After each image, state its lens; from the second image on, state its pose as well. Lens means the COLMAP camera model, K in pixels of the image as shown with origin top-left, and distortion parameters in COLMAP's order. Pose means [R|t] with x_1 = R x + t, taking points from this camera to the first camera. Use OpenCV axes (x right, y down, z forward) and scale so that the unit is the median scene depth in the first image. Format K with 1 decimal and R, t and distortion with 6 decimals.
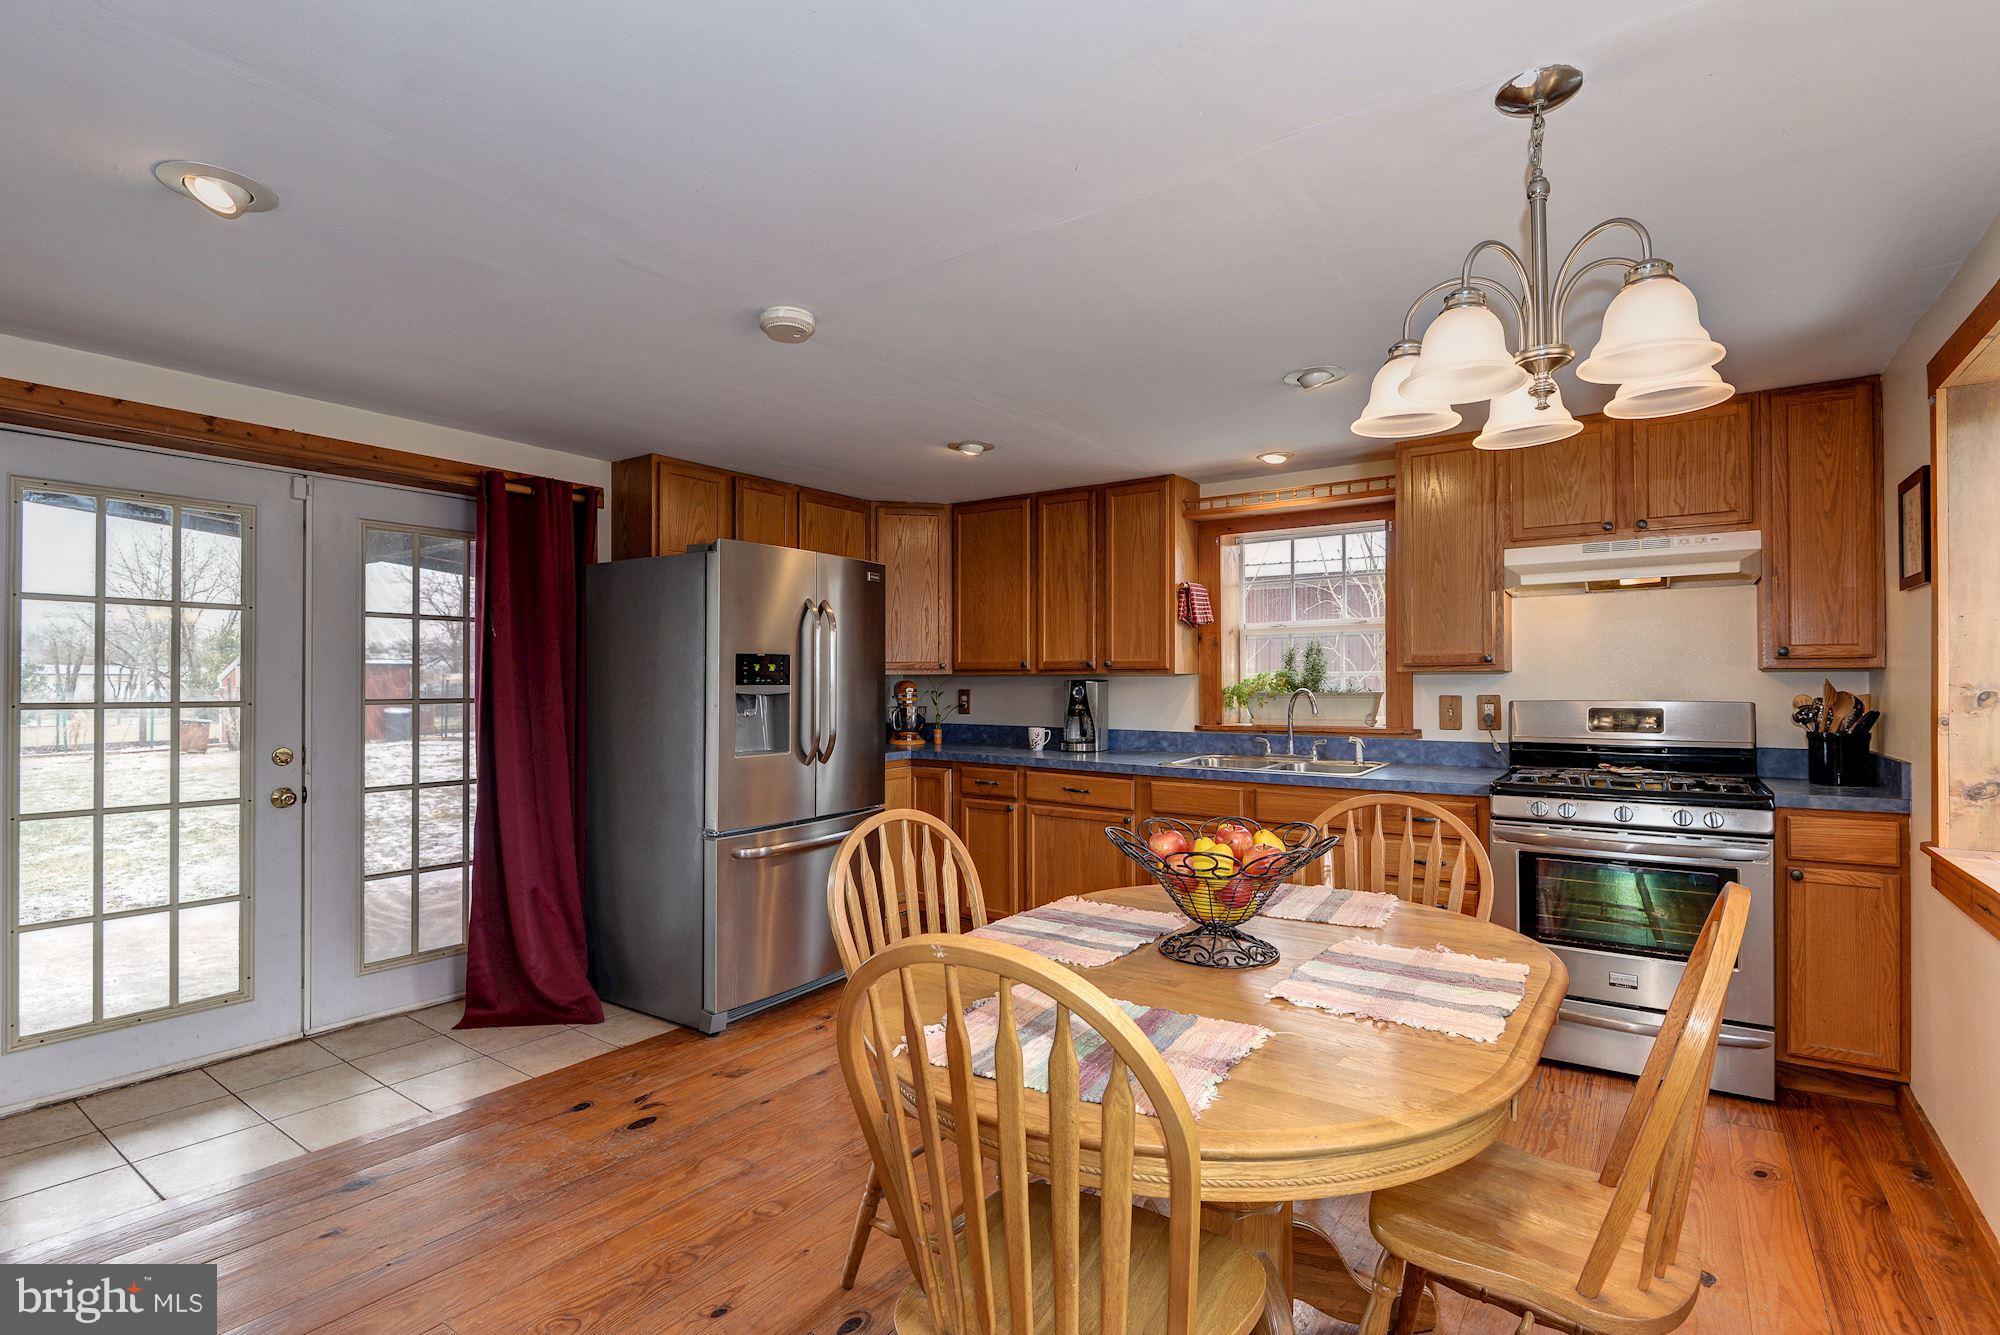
lens RADIAL K [[923.7, 0, 987.4], [0, 923.7, 673.6], [0, 0, 1]] dist [0.006918, -0.008471]
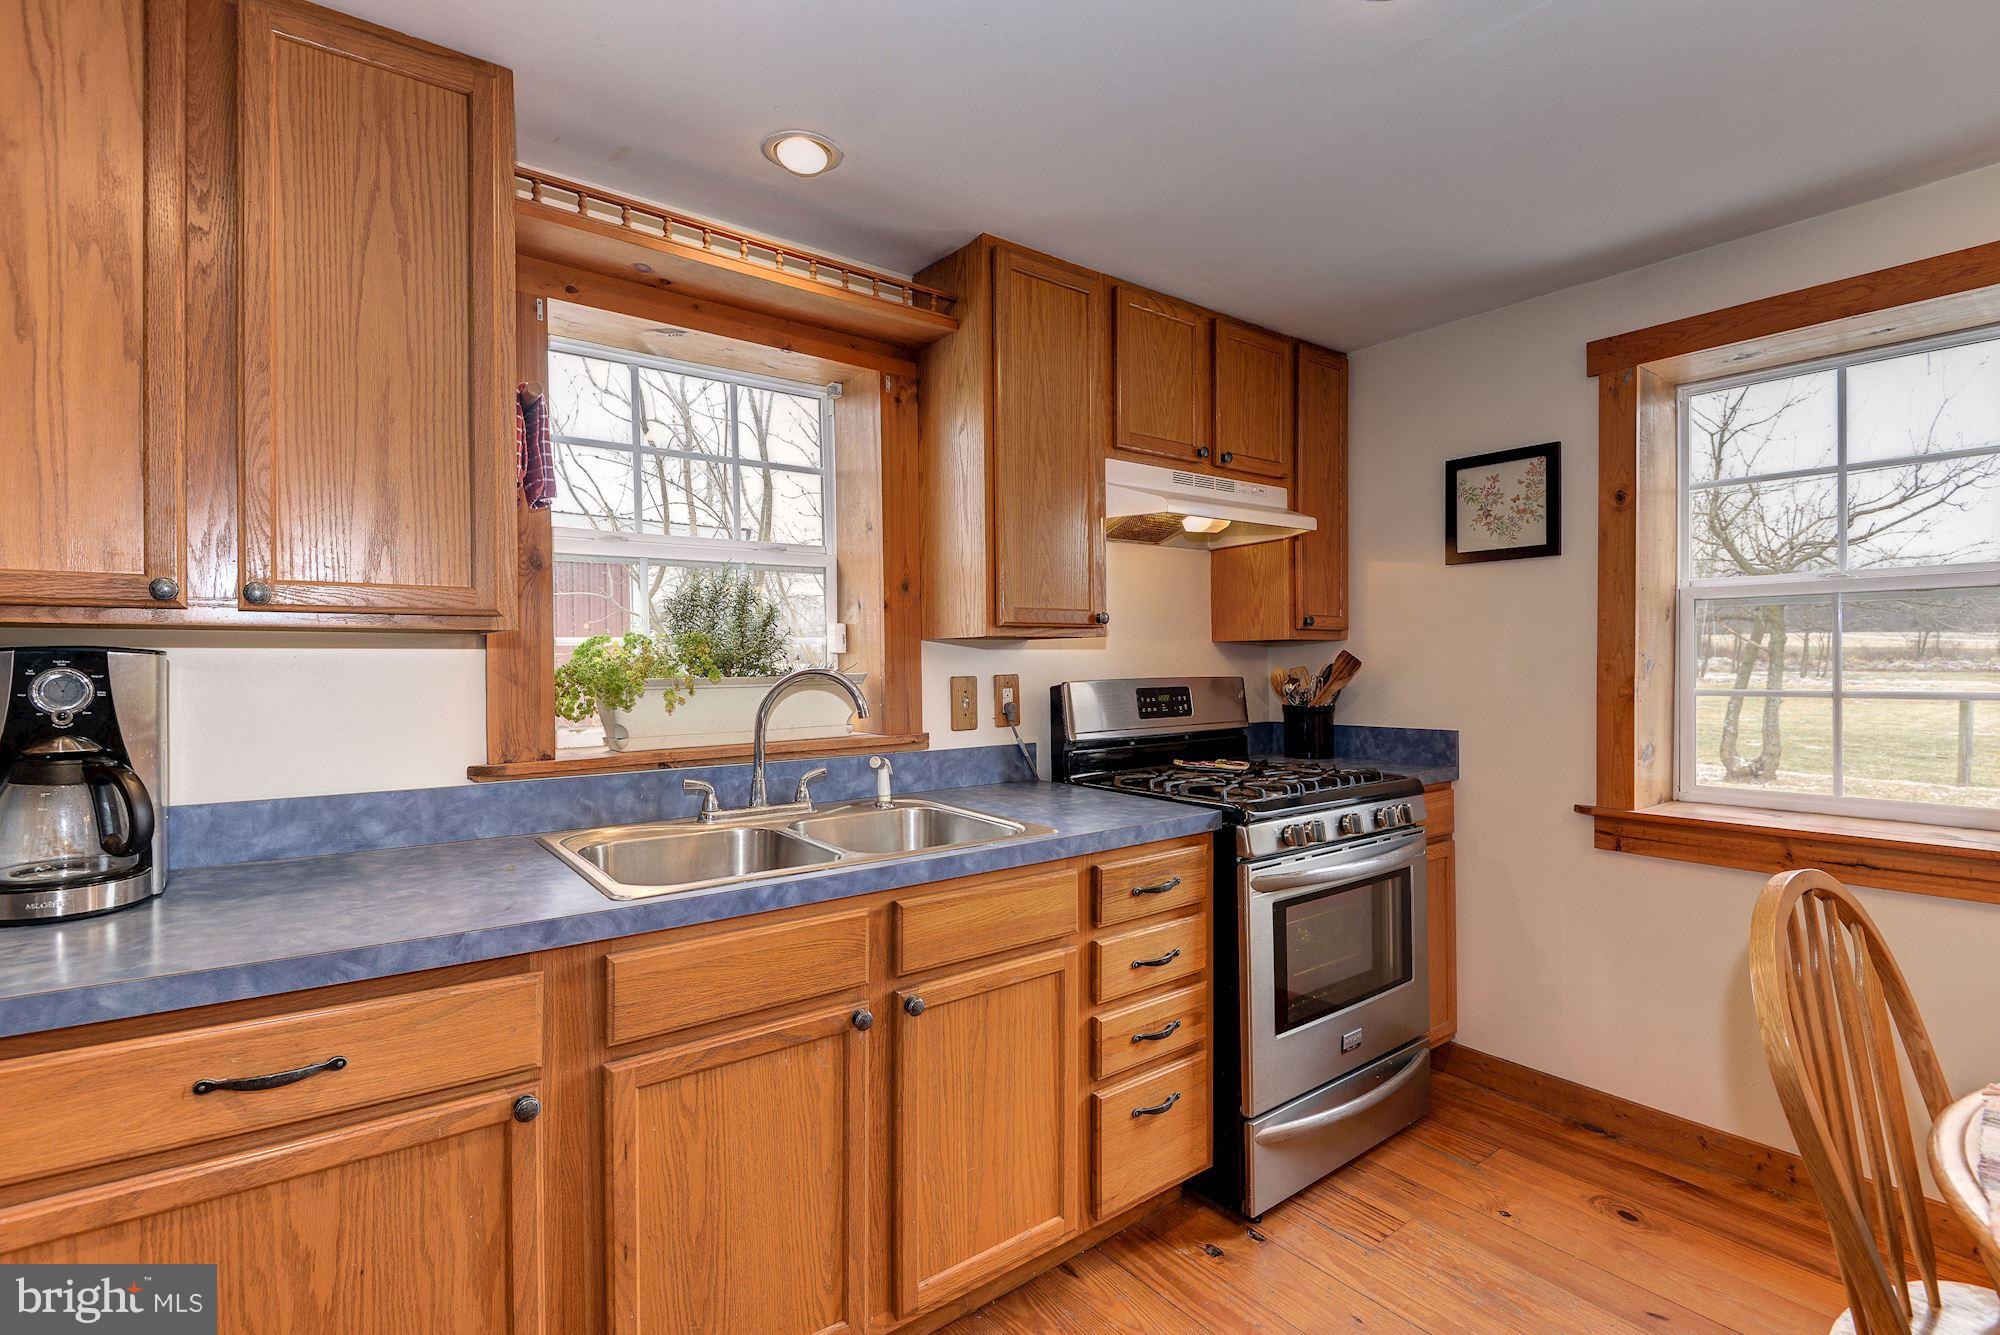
lens RADIAL K [[923.7, 0, 1035.1], [0, 923.7, 673.1], [0, 0, 1]] dist [0.006918, -0.008471]
pose [[0.289155, -0.013742, 0.957184, -0.087482], [-0.003481, 0.999875, 0.015406, 0.010869], [-0.957276, -0.007786, 0.289071, 0.741693]]
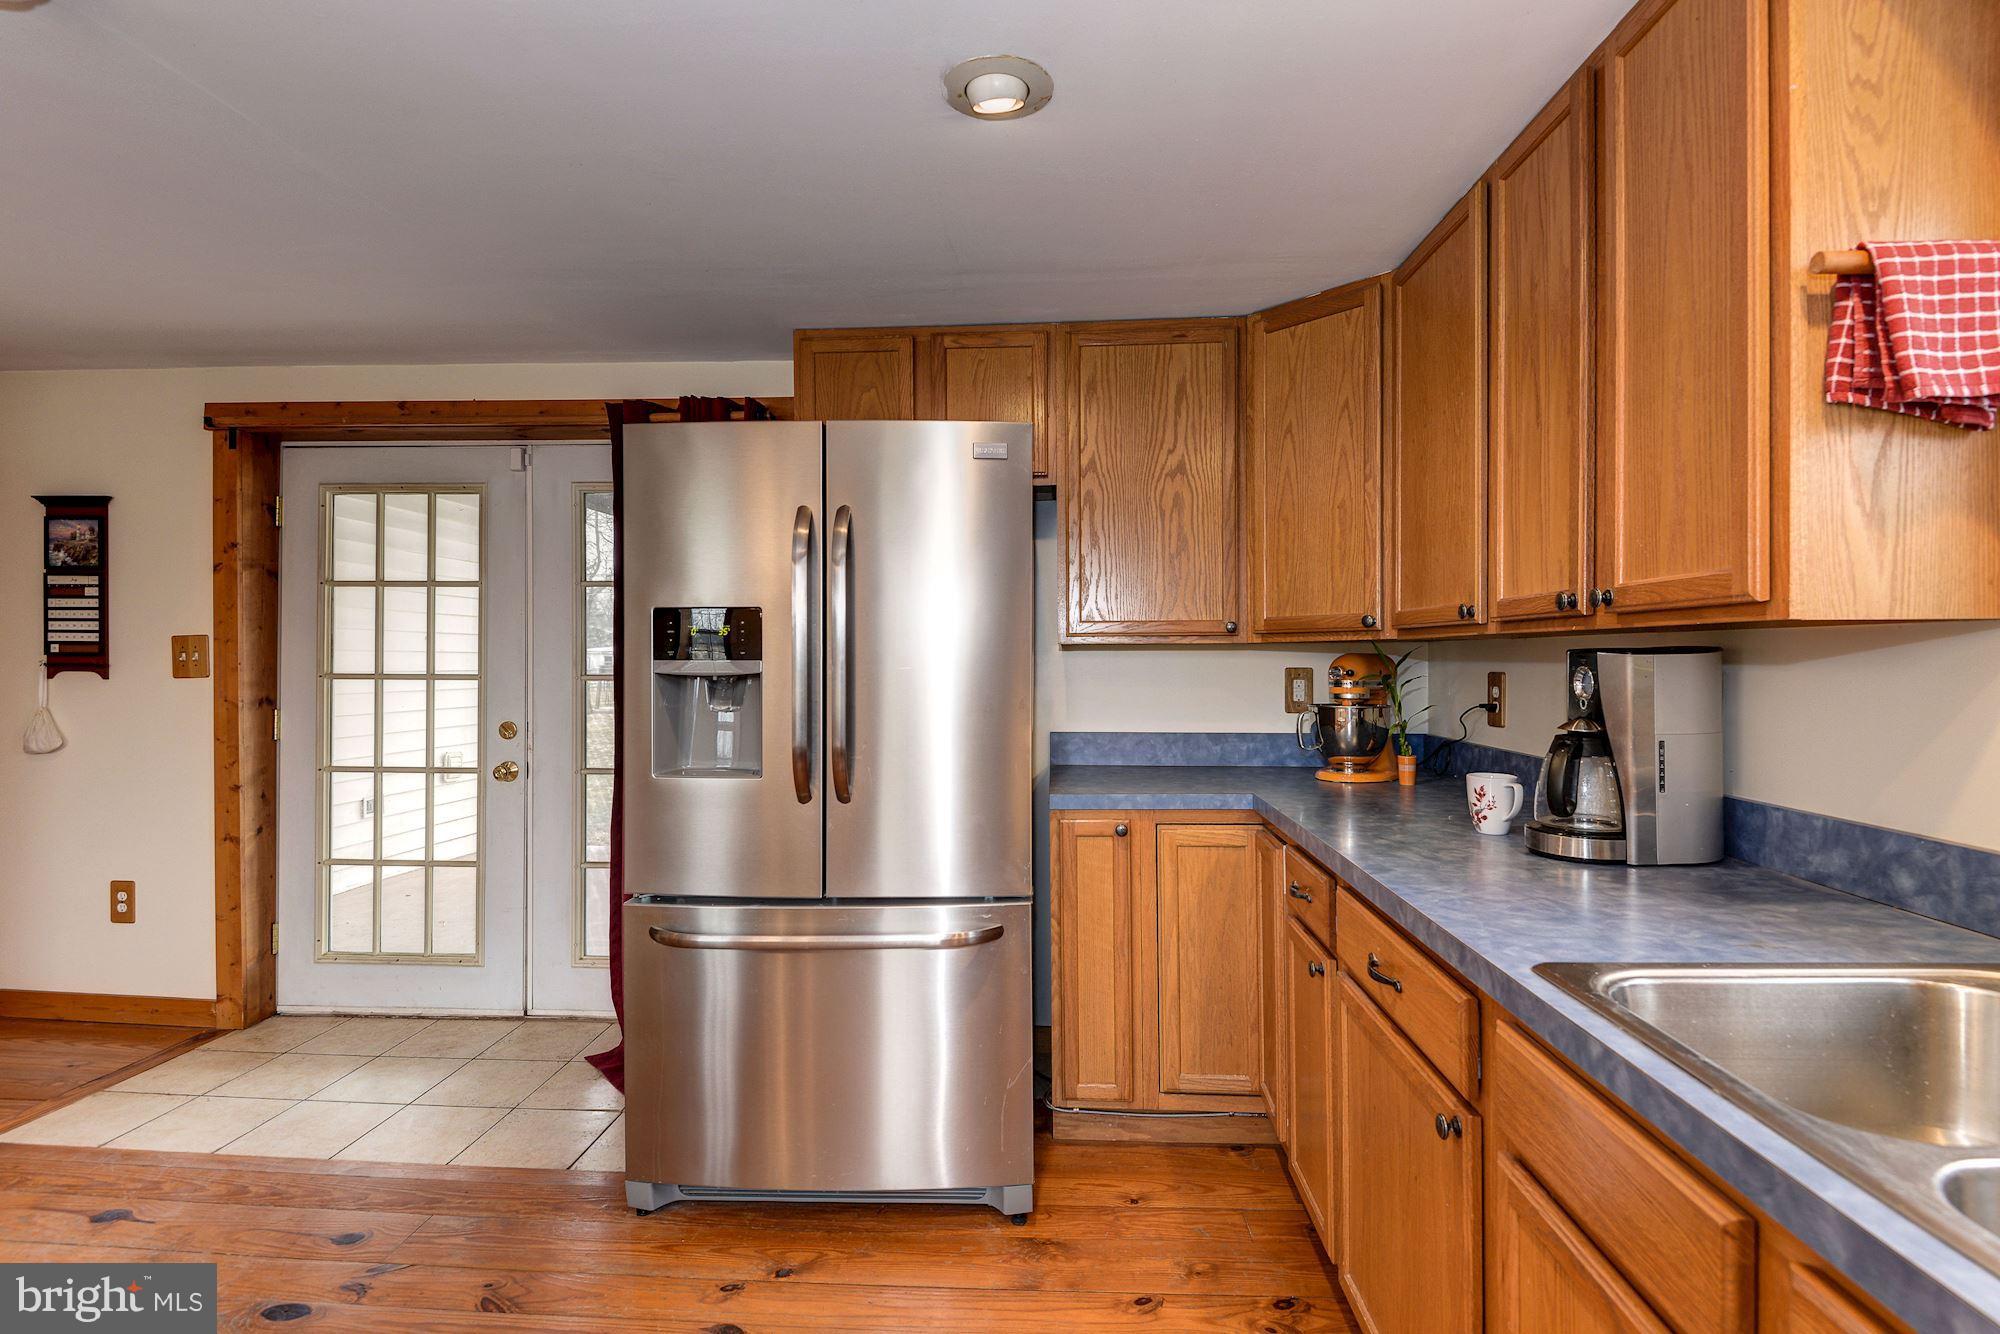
lens RADIAL K [[965.2, 0, 1028.3], [0, 965.2, 667.0], [0, 0, 1]] dist [0.000825, -0.006031]
pose [[0.543170, 0.008029, -0.839585, 0.329594], [0.006473, 0.999885, 0.013749, 0.008286], [0.839598, -0.012902, 0.543055, 0.715543]]
